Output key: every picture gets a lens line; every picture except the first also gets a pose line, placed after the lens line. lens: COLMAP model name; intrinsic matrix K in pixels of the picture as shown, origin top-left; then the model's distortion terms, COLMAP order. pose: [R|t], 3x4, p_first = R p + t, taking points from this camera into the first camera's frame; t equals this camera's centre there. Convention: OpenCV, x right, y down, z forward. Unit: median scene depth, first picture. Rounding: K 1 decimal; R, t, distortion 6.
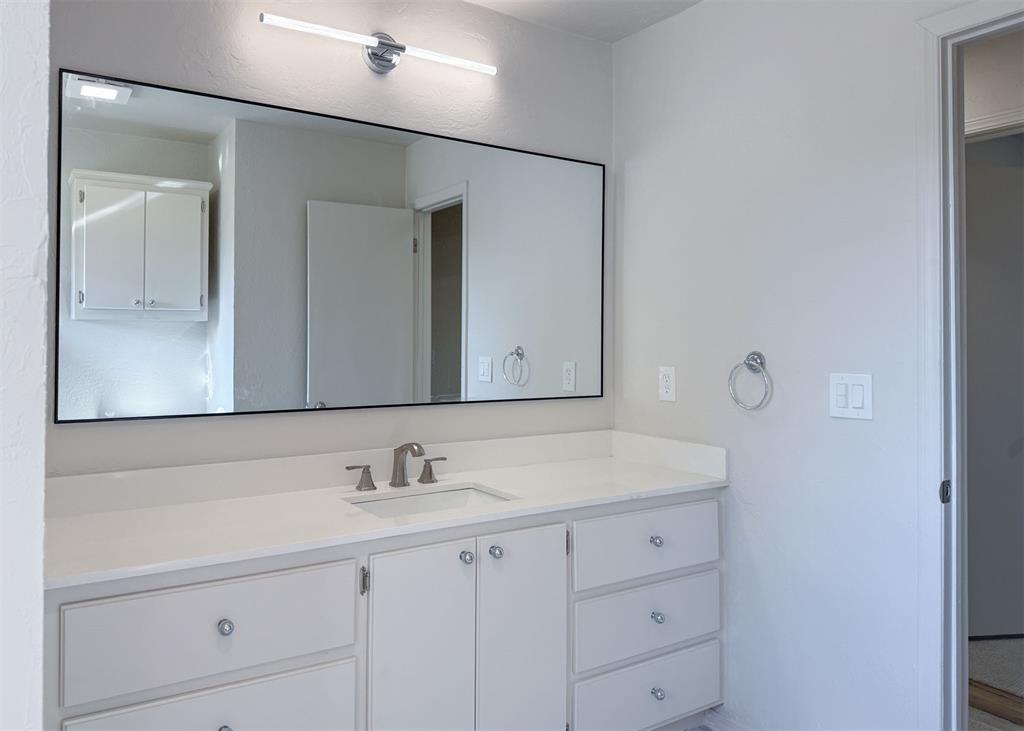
lens RADIAL K [[752.9, 0, 512.7], [0, 752.9, 336.1], [0, 0, 1]] dist [-0.003095, -0.000907]
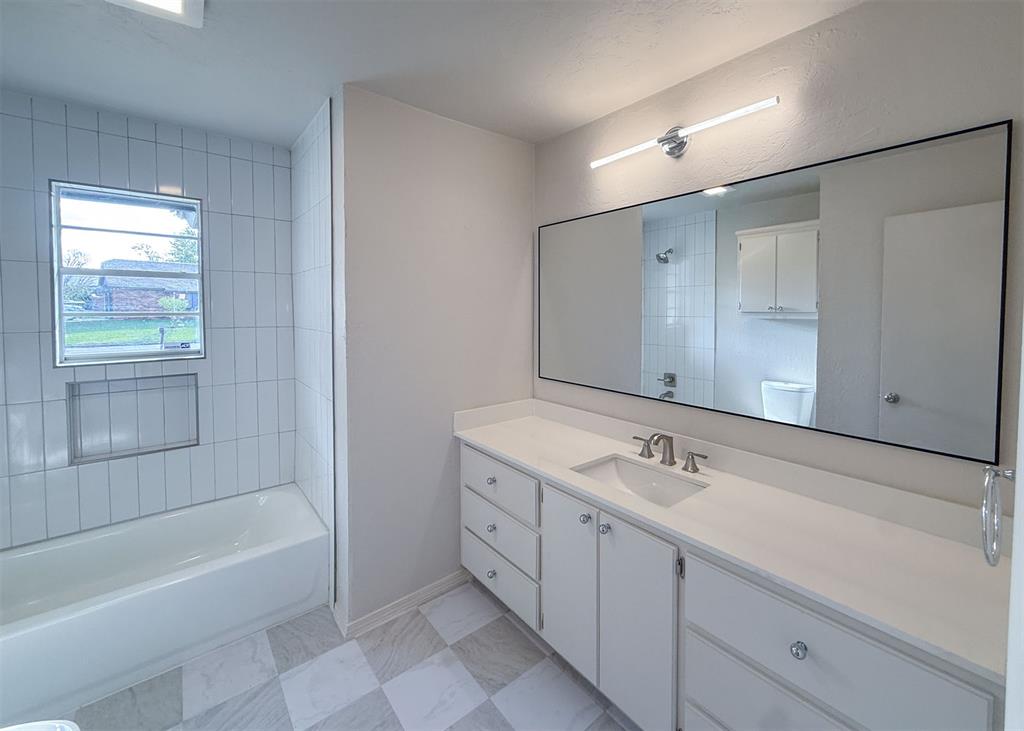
lens RADIAL K [[418.1, 0, 509.8], [0, 418.1, 323.4], [0, 0, 1]] dist [0.001483, 0.000277]
pose [[0.092054, 0.029030, -0.995331, 0.562180], [0.011547, 0.999477, 0.030218, -0.078487], [0.995687, -0.014275, 0.091671, 0.645835]]
